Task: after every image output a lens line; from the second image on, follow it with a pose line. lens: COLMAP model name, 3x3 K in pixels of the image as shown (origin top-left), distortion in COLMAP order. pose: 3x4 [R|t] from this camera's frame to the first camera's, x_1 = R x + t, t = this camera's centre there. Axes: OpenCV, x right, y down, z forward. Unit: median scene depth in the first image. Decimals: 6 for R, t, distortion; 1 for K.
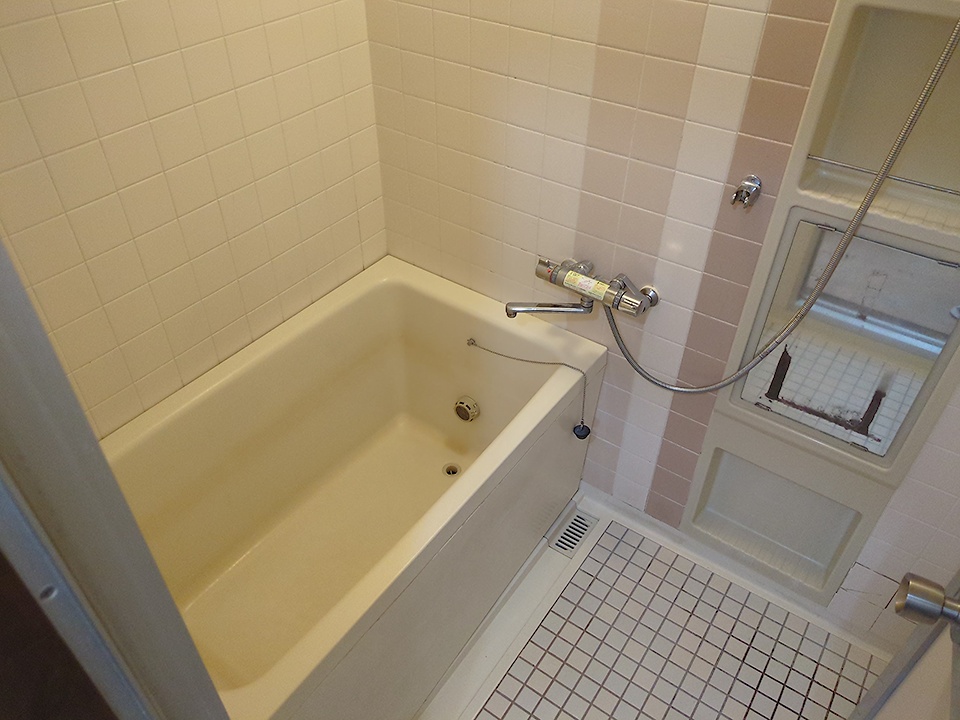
lens RADIAL K [[720.3, 0, 480.0], [0, 720.3, 360.0], [0, 0, 1]] dist [0.023042, -0.003064]
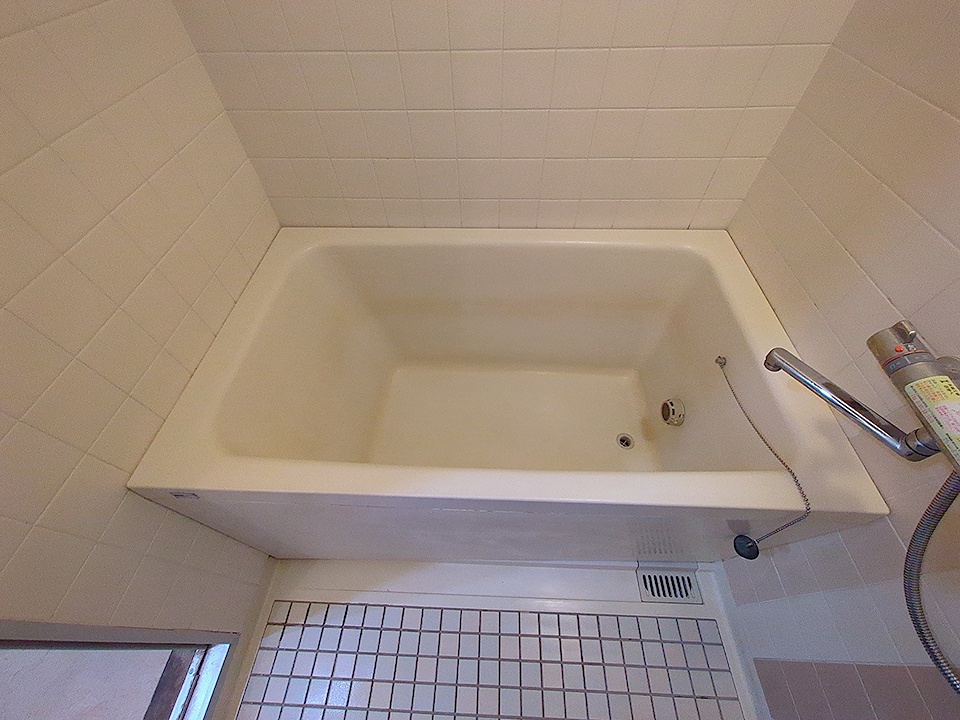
lens RADIAL K [[378.7, 0, 480.0], [0, 378.7, 360.0], [0, 0, 1]] dist [0.001039, -0.003914]
pose [[0.543601, 0.657103, -0.522220, 0.069364], [-0.524006, 0.751720, 0.400420, -0.059504], [0.655680, 0.055977, 0.752961, 0.523348]]
